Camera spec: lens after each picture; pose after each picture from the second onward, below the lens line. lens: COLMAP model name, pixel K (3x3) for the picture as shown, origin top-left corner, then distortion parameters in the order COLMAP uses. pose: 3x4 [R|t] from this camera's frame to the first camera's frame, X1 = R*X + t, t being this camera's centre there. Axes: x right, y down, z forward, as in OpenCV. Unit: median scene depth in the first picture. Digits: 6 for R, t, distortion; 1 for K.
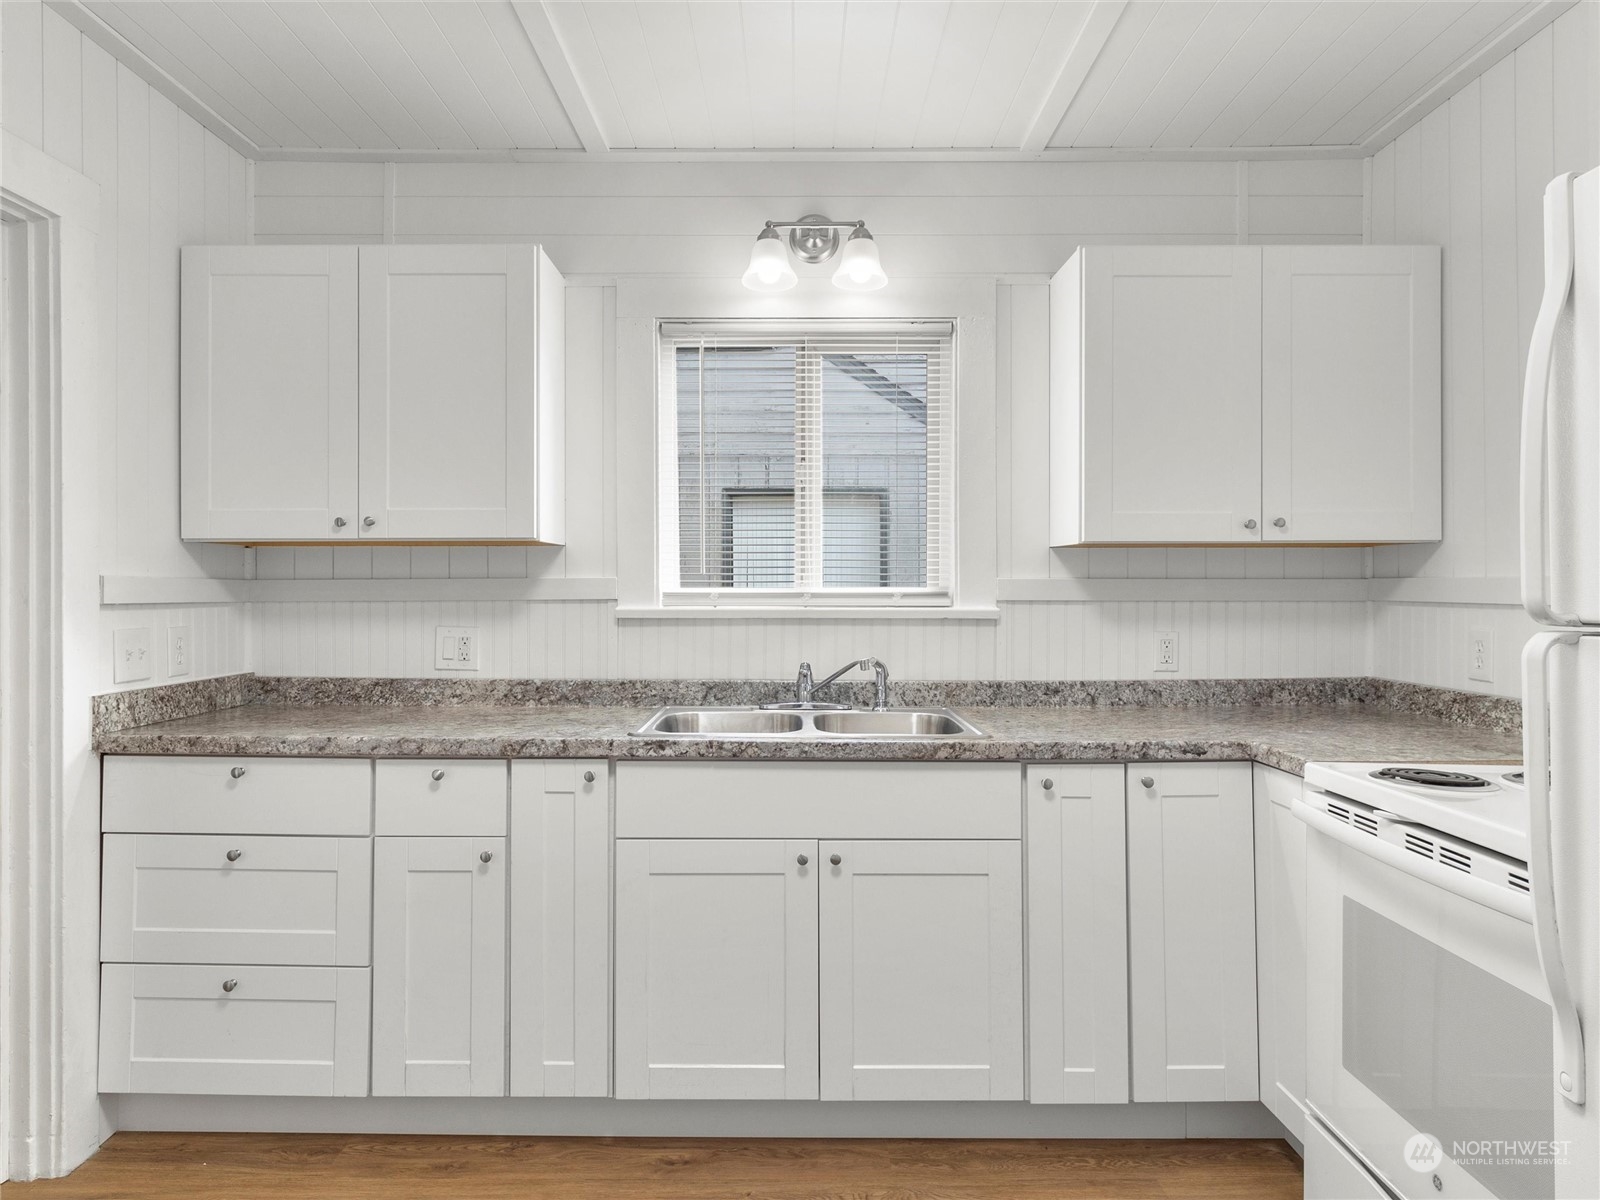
lens RADIAL K [[977.1, 0, 784.4], [0, 977.1, 583.1], [0, 0, 1]] dist [-0.000294, 0.002701]
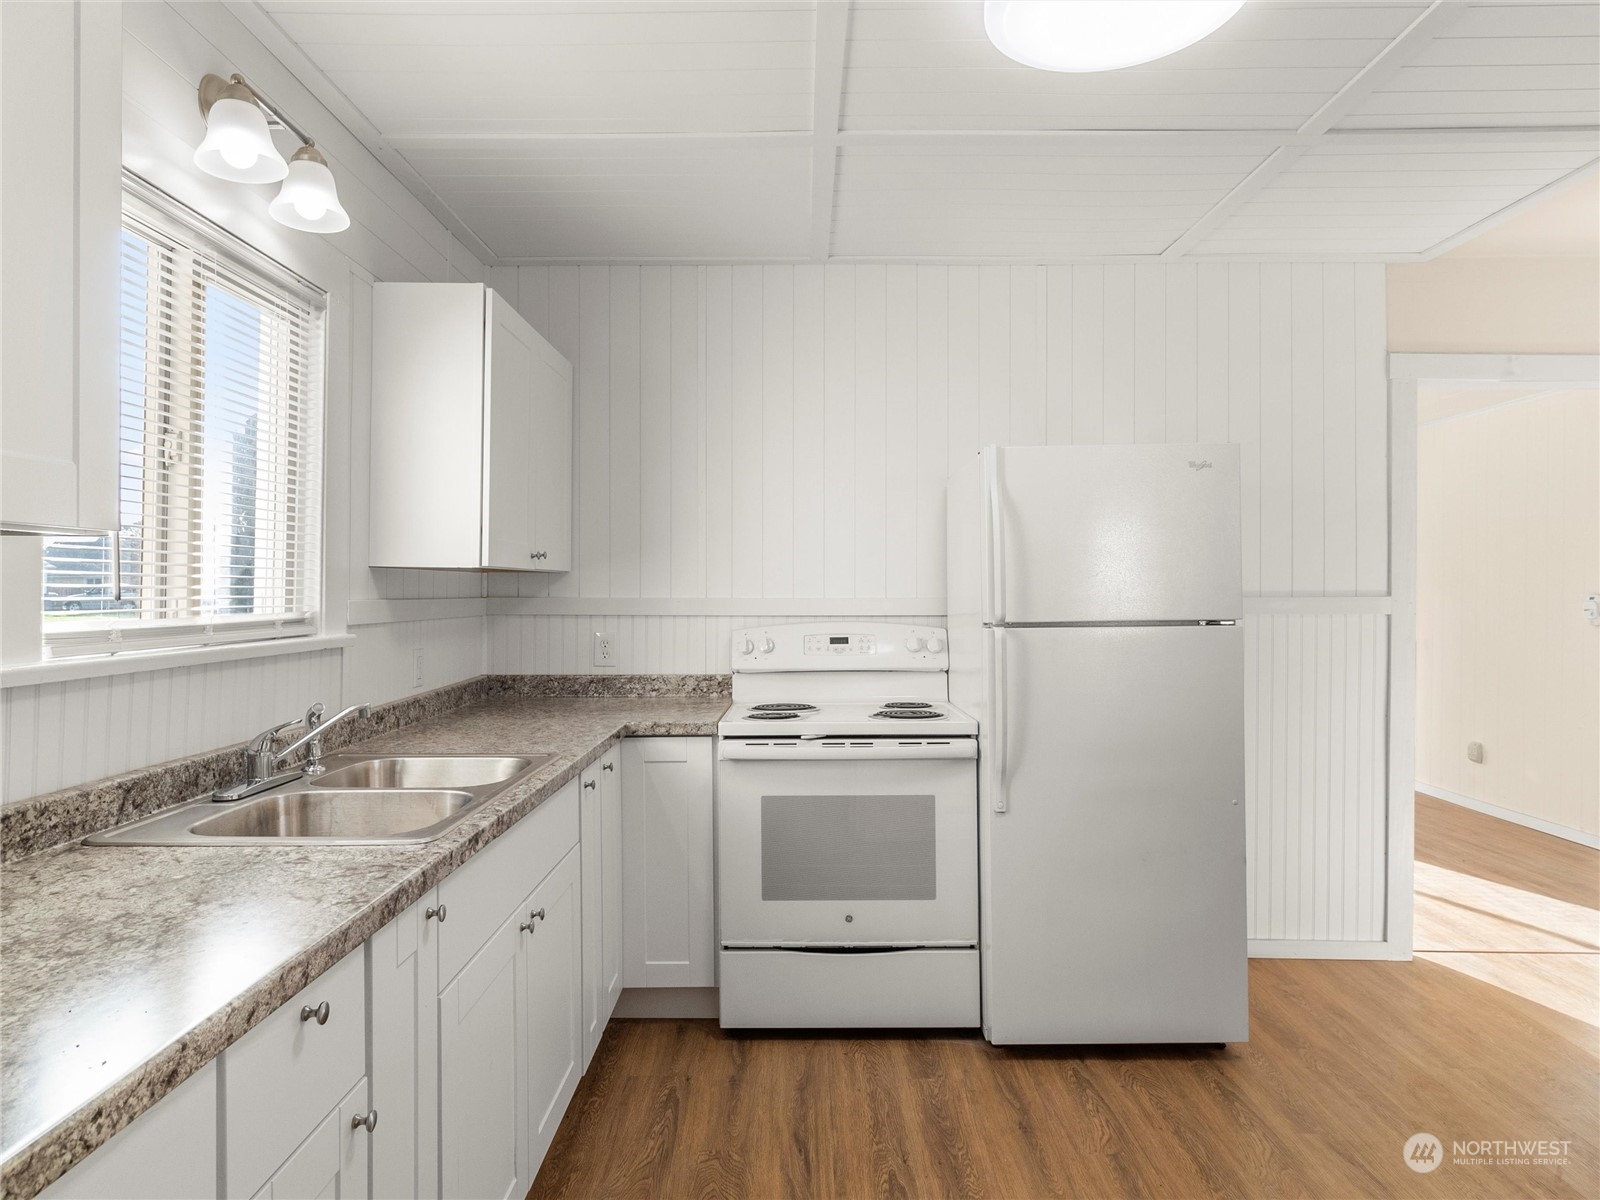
lens RADIAL K [[977.1, 0, 784.4], [0, 977.1, 583.1], [0, 0, 1]] dist [-0.000294, 0.002701]
pose [[0.020235, 0.005094, 0.999782, -0.667476], [-0.003828, 0.999980, -0.005017, -0.018137], [-0.999788, -0.003726, 0.020254, 0.588593]]
